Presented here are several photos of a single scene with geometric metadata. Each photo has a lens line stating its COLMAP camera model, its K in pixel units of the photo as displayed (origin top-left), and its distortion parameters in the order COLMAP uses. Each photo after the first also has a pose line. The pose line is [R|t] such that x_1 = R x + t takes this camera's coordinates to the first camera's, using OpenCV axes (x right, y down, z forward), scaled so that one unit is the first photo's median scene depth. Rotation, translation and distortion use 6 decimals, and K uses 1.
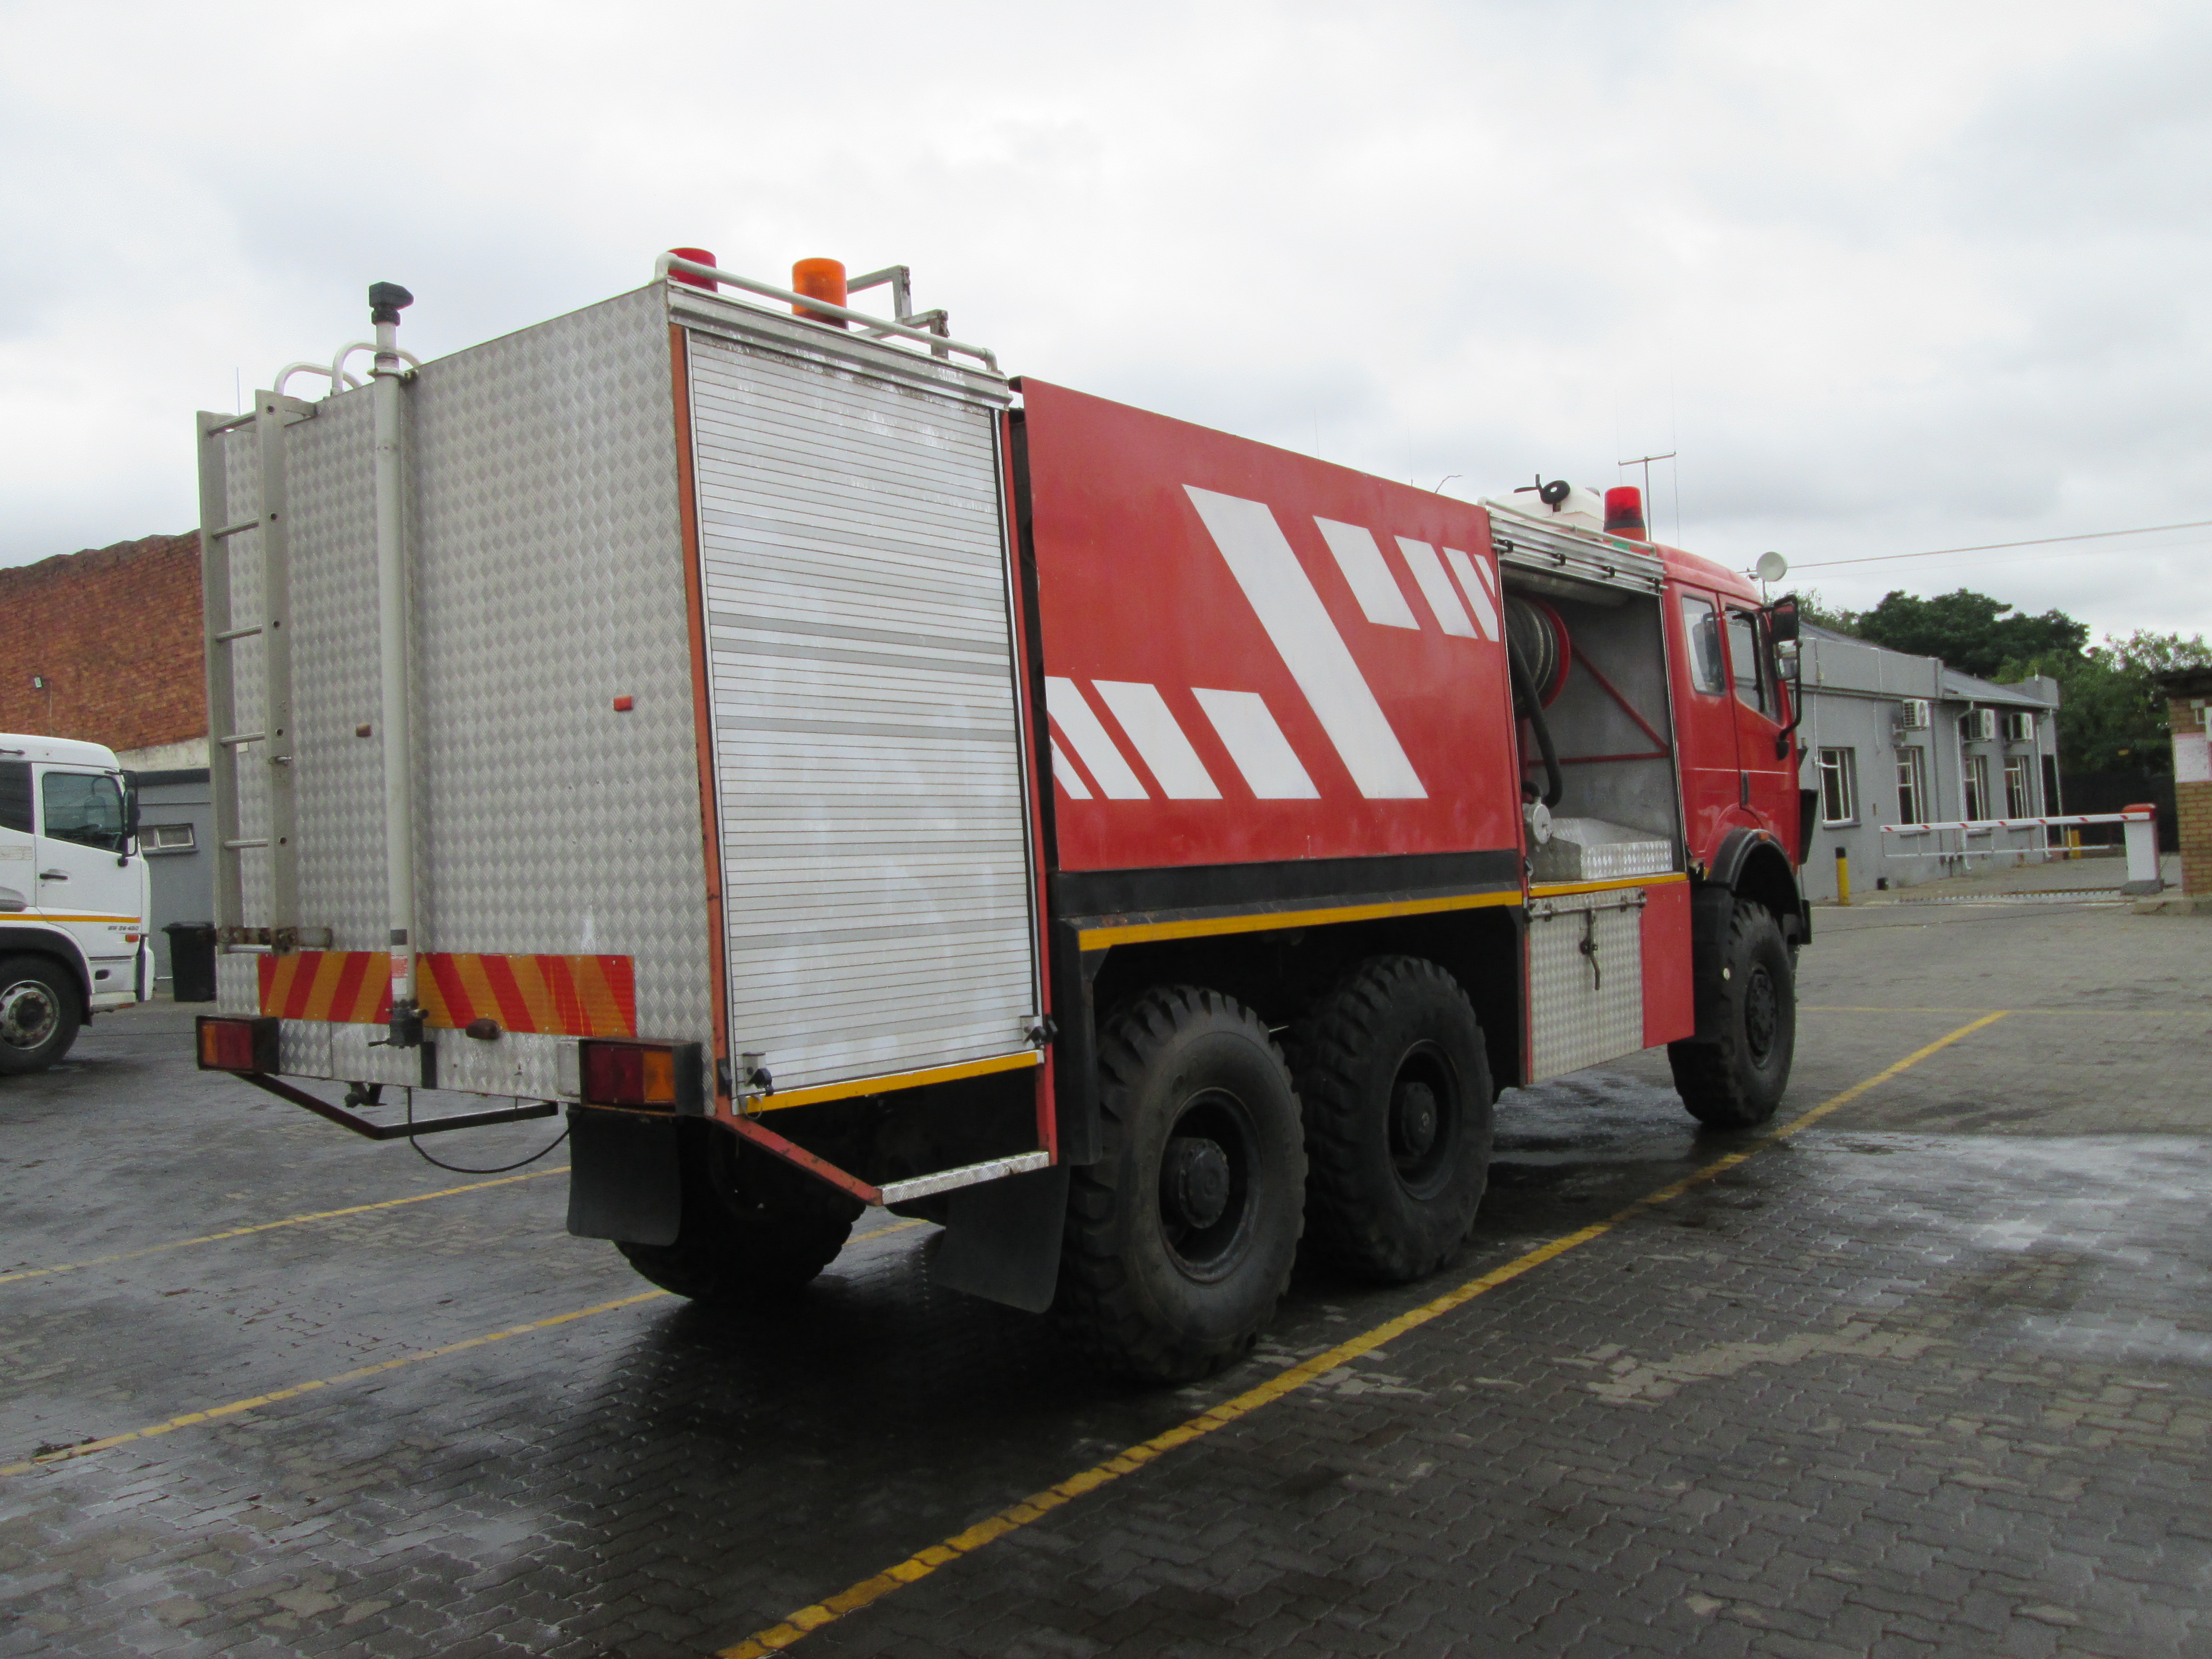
lens RADIAL K [[1812.0, 0, 1142.0], [0, 1812.0, 827.2], [0, 0, 1]] dist [-0.045736, 0.016964]
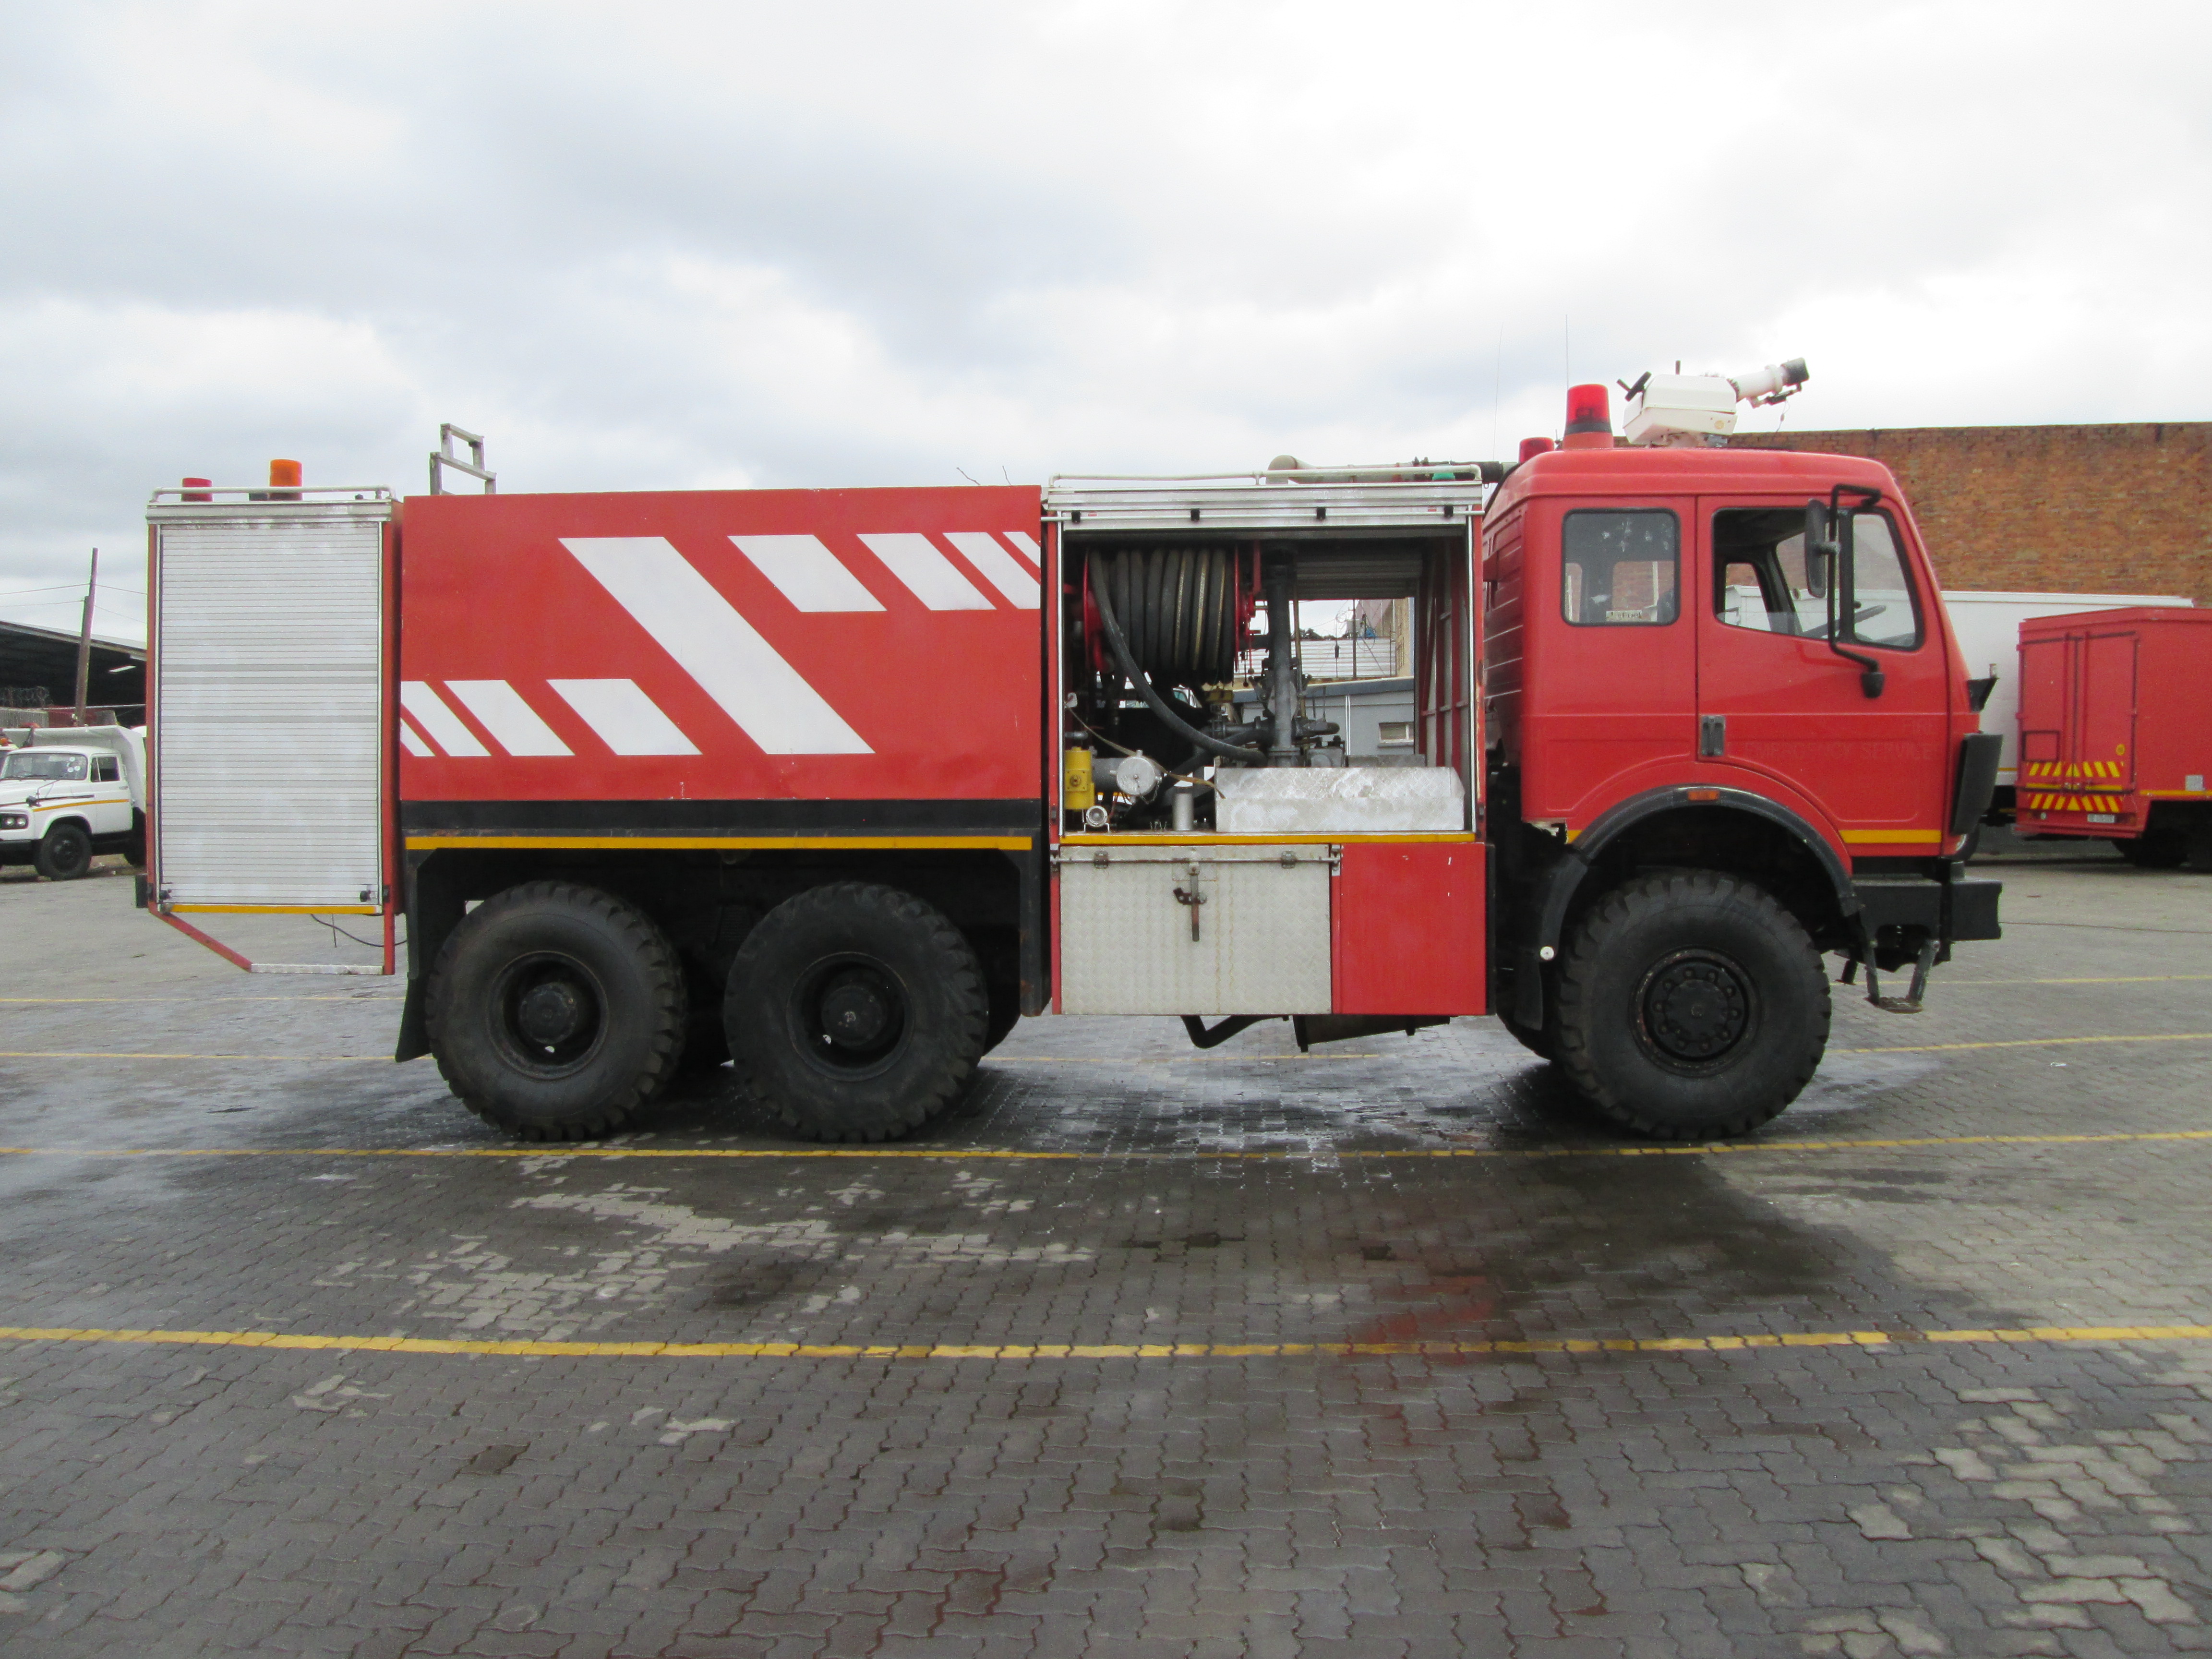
lens RADIAL K [[1812.0, 0, 1142.0], [0, 1812.0, 827.2], [0, 0, 1]] dist [-0.045736, 0.016964]
pose [[0.557025, 0.060645, -0.828279, 1.626507], [-0.006787, 0.997629, 0.068480, -0.065407], [0.830468, -0.032523, 0.556116, 0.625049]]
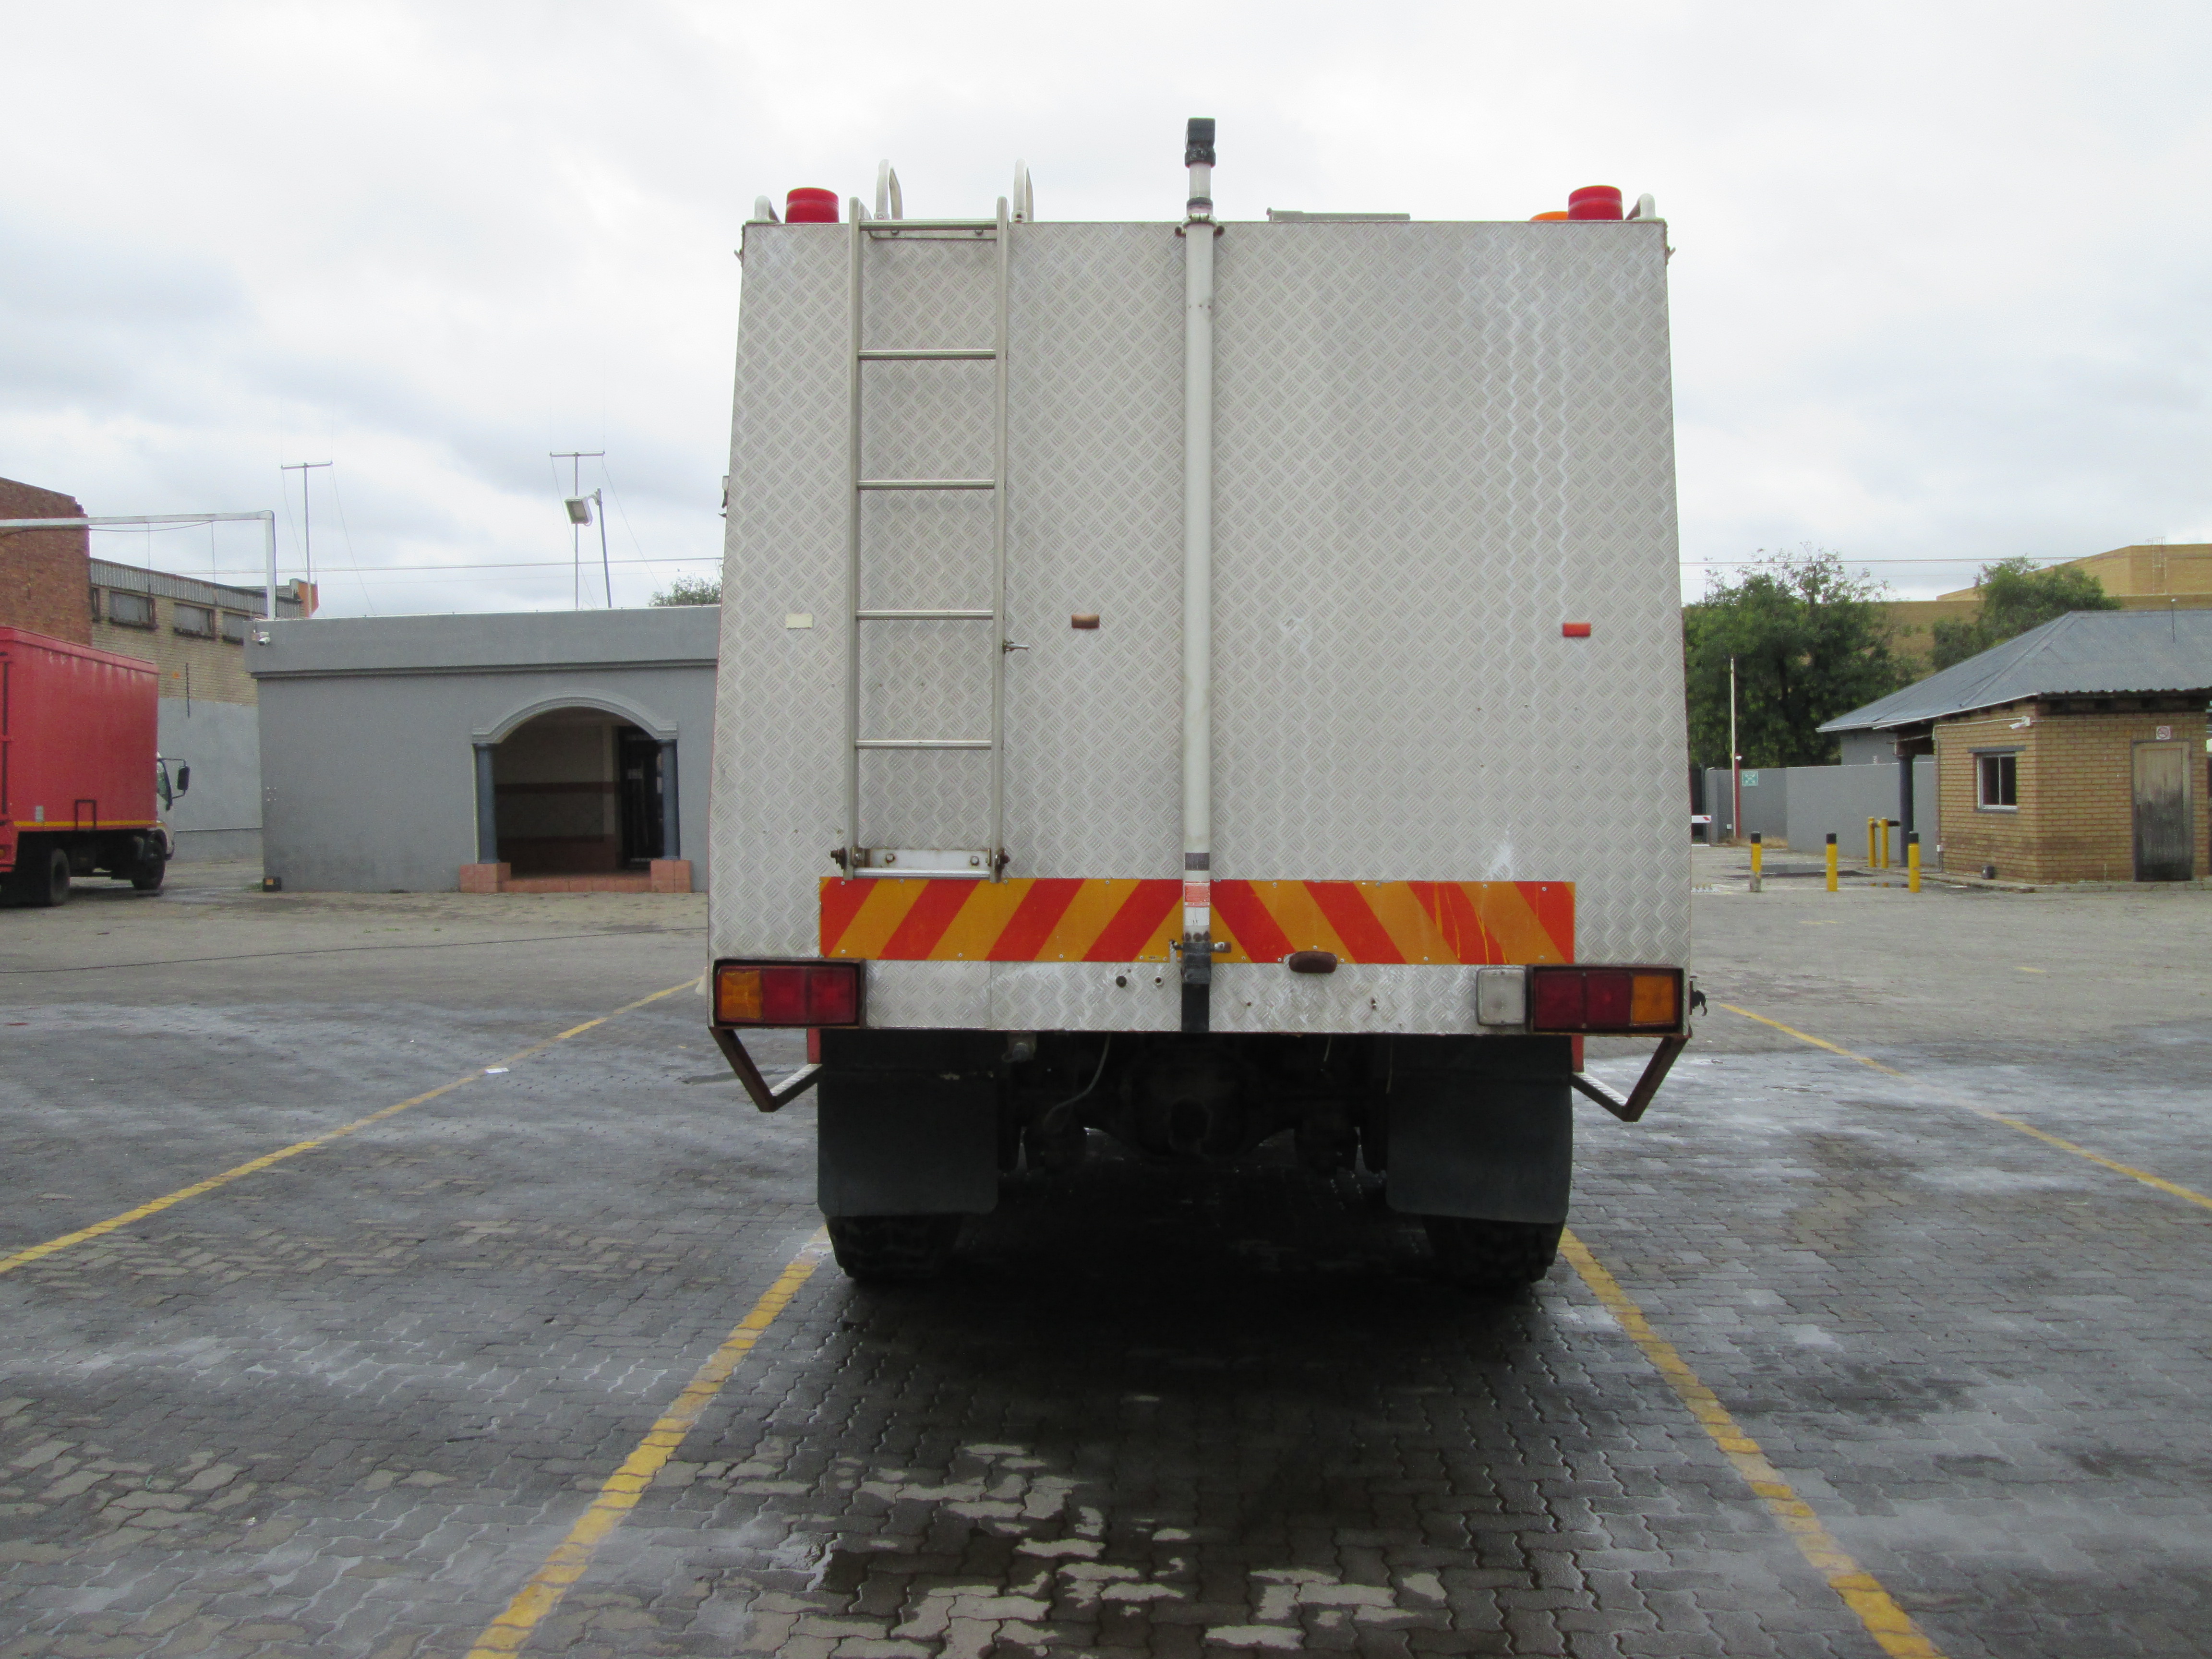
lens RADIAL K [[1812.0, 0, 1142.0], [0, 1812.0, 827.2], [0, 0, 1]] dist [-0.045736, 0.016964]
pose [[0.813569, 0.030357, 0.580675, -0.853215], [-0.042227, 0.999084, 0.006931, 0.035165], [-0.579933, -0.030159, 0.814106, 0.257277]]
